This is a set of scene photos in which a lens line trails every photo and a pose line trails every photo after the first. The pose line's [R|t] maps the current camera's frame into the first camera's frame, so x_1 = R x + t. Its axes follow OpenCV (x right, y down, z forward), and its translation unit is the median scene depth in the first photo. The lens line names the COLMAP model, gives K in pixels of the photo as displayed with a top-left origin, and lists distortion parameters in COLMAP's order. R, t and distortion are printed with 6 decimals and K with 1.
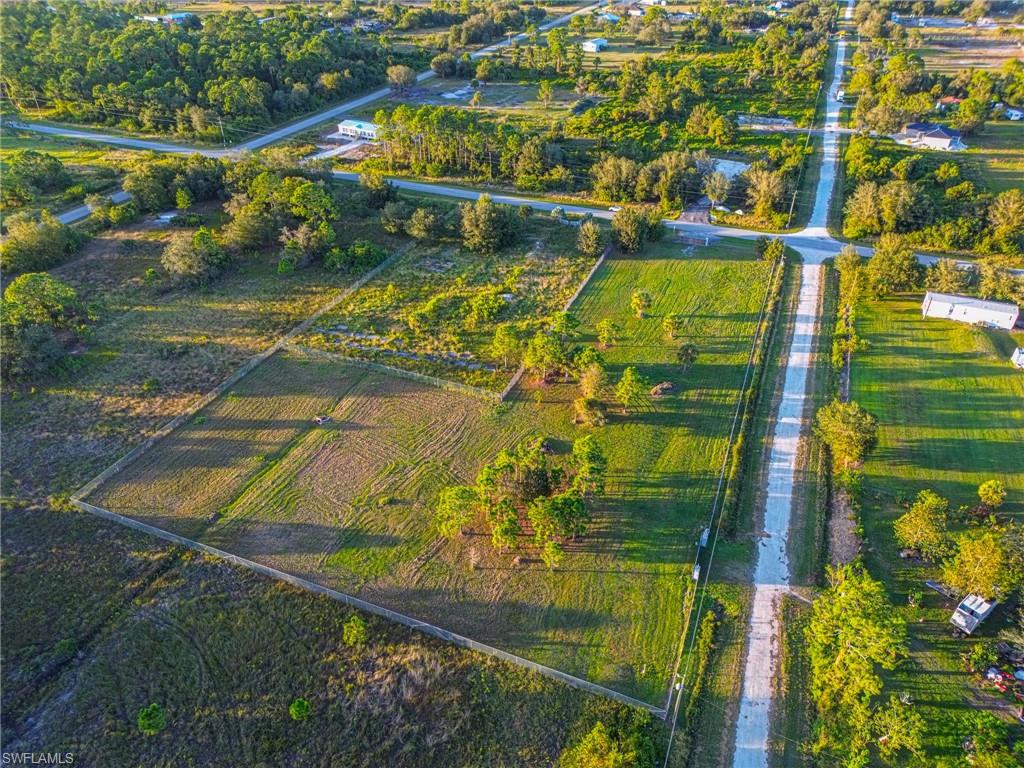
lens RADIAL K [[722.5, 0, 509.3], [0, 722.5, 380.7], [0, 0, 1]] dist [0.068703, -0.063512]
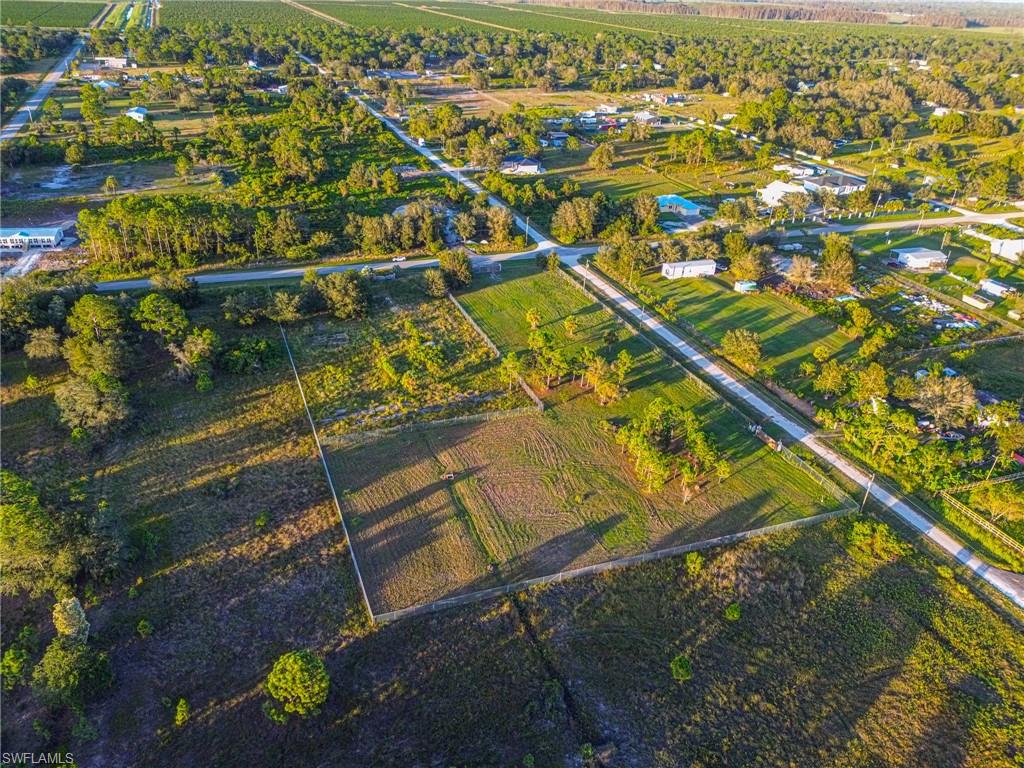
lens RADIAL K [[764.1, 0, 496.0], [0, 764.1, 382.8], [0, 0, 1]] dist [0.076002, -0.080211]
pose [[0.734814, -0.296330, 0.610113, -0.609208], [0.339090, 0.939532, 0.047931, -0.076202], [-0.587424, 0.171662, 0.790864, 0.023356]]
